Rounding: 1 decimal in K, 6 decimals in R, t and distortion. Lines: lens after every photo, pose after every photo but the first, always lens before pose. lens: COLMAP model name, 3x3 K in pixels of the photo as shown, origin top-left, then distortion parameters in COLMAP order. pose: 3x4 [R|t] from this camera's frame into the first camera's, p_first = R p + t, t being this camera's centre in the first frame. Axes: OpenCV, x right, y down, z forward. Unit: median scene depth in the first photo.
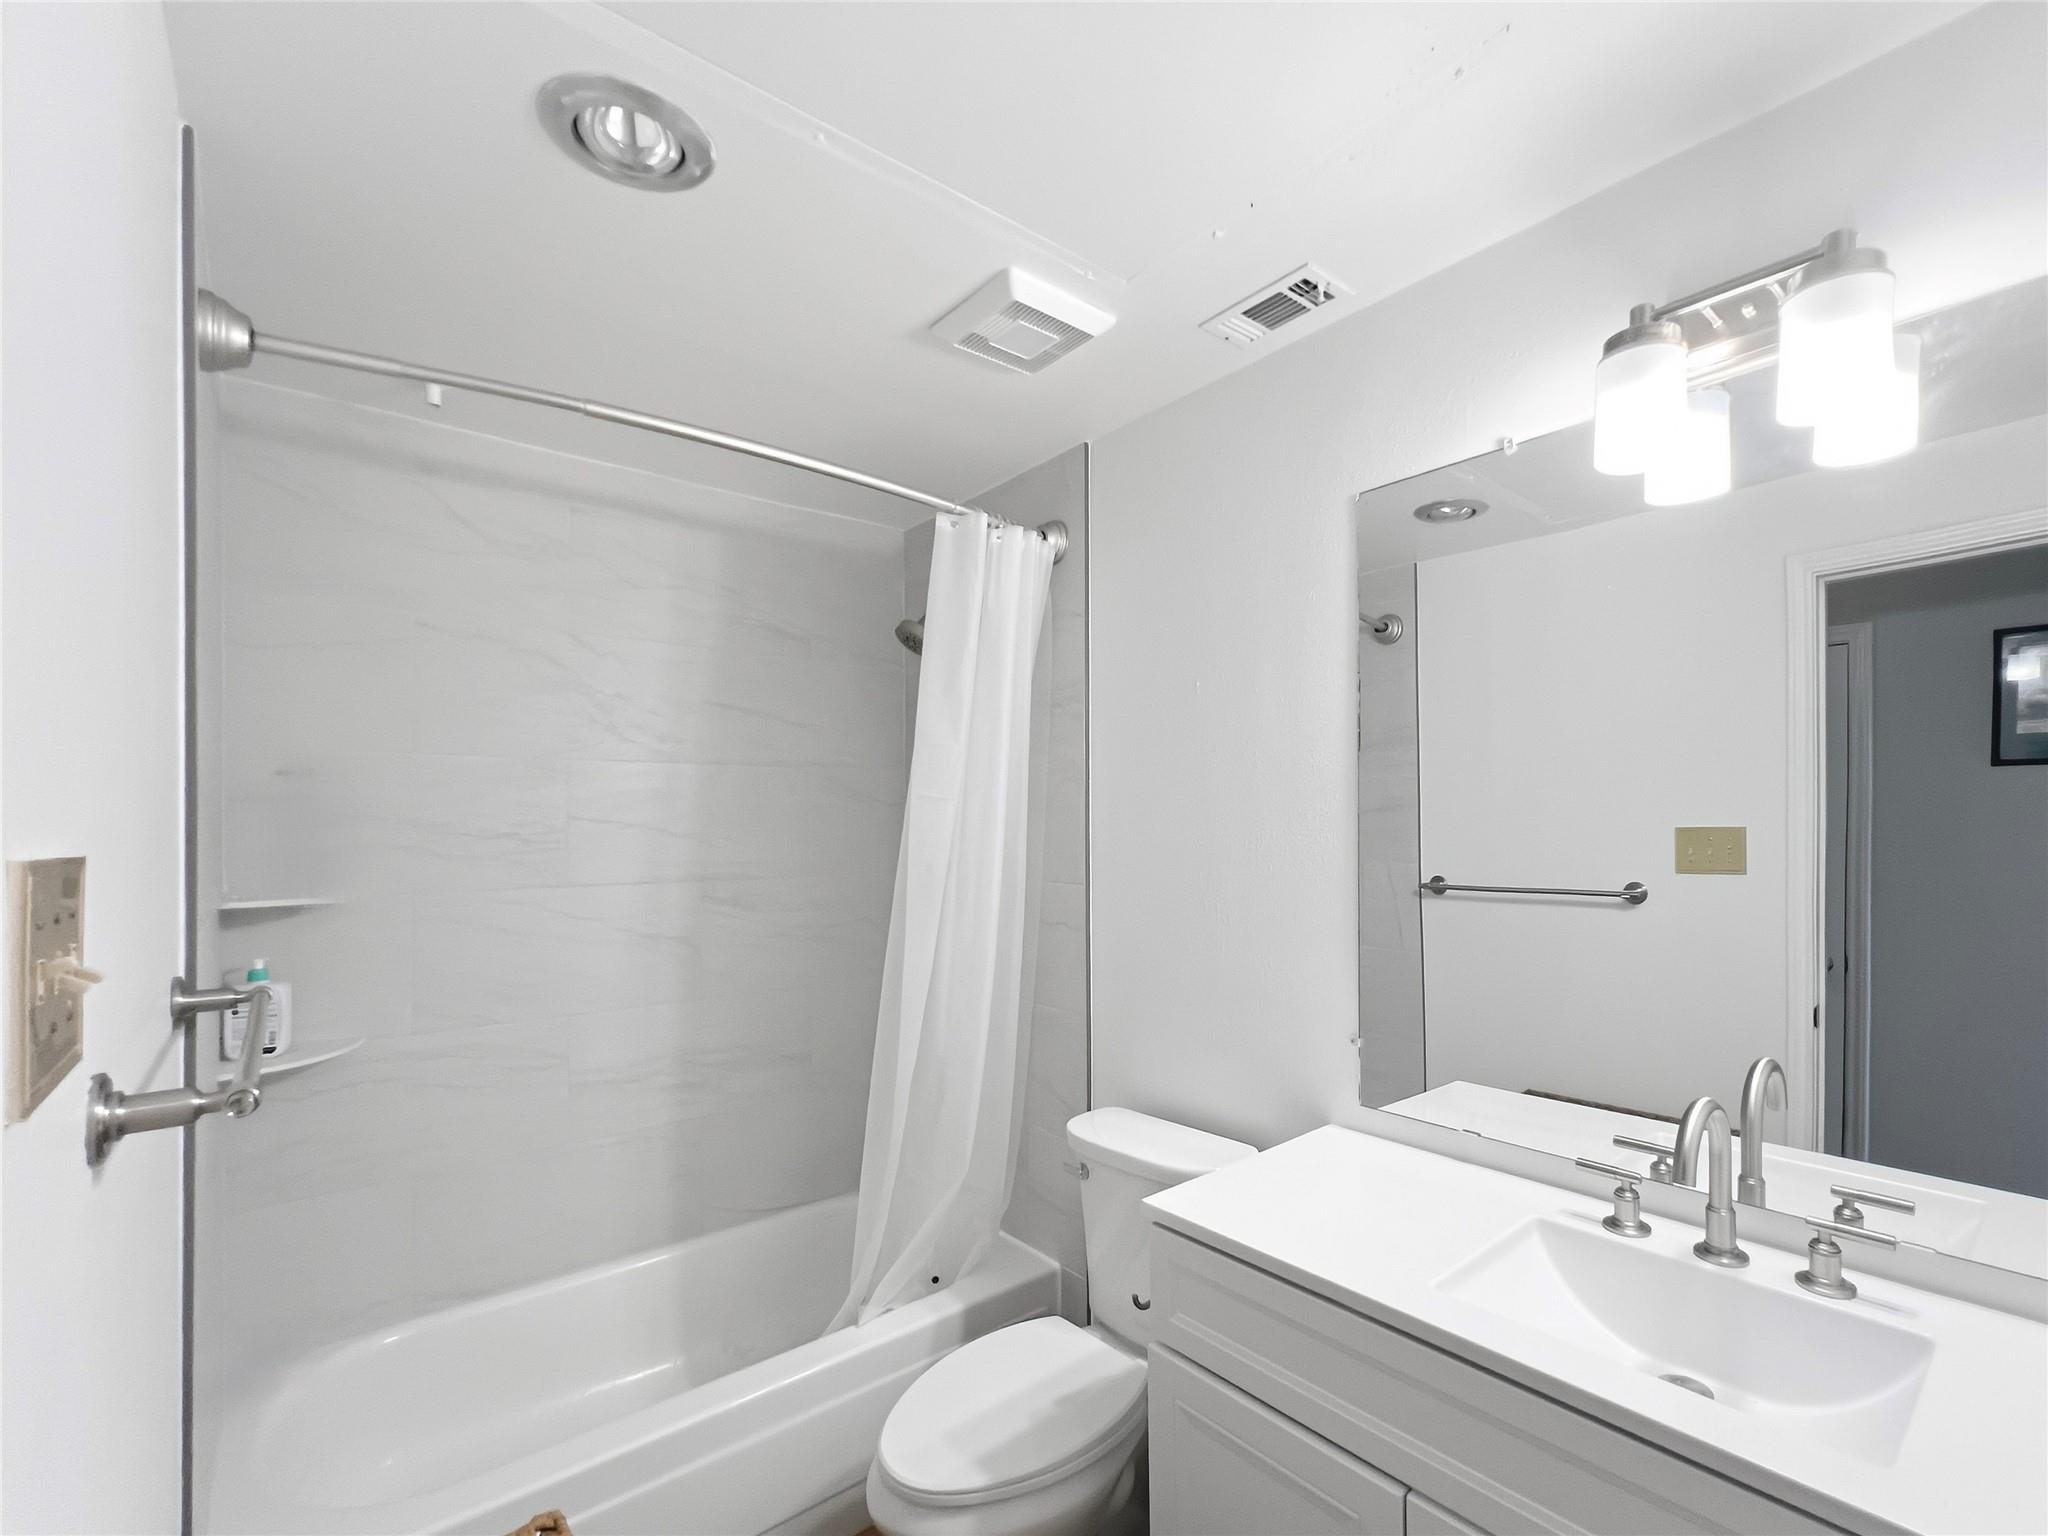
lens RADIAL K [[889.0, 0, 1024.0], [0, 889.0, 768.0], [0, 0, 1]] dist [0.000452, 0.000053]
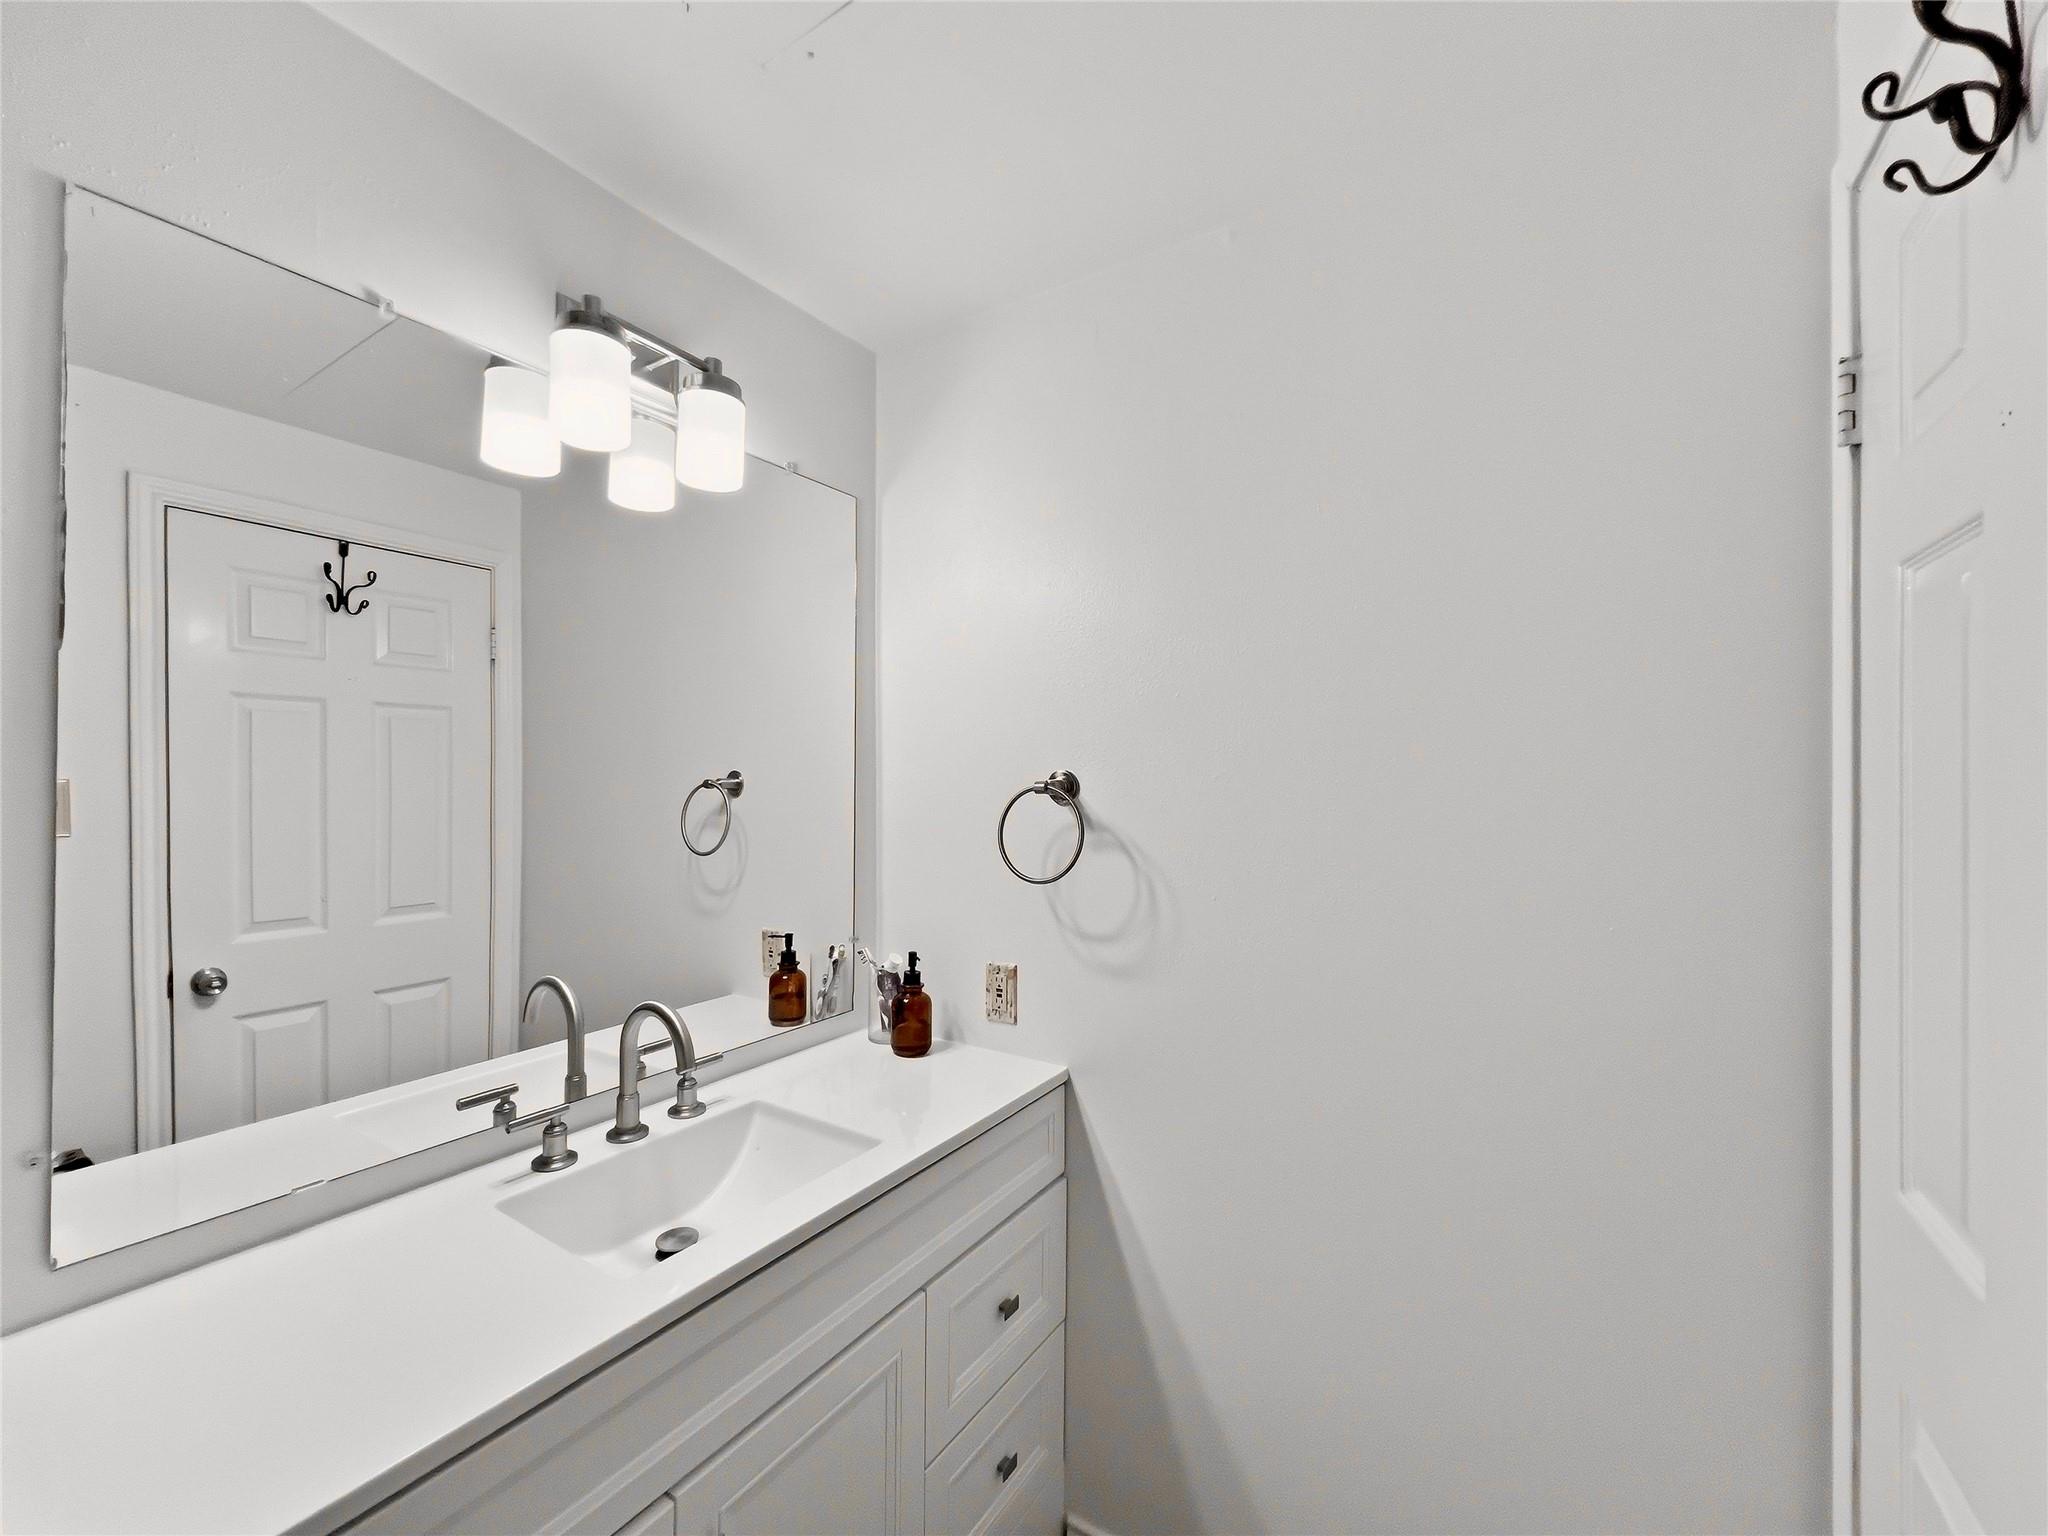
lens RADIAL K [[821.7, 0, 1030.7], [0, 821.7, 770.6], [0, 0, 1]] dist [0.001939, -0.000055]
pose [[-0.312760, 0.030890, 0.949330, -0.430934], [-0.052682, 0.997368, -0.049810, 0.082677], [-0.948370, -0.065591, -0.310310, 0.820101]]
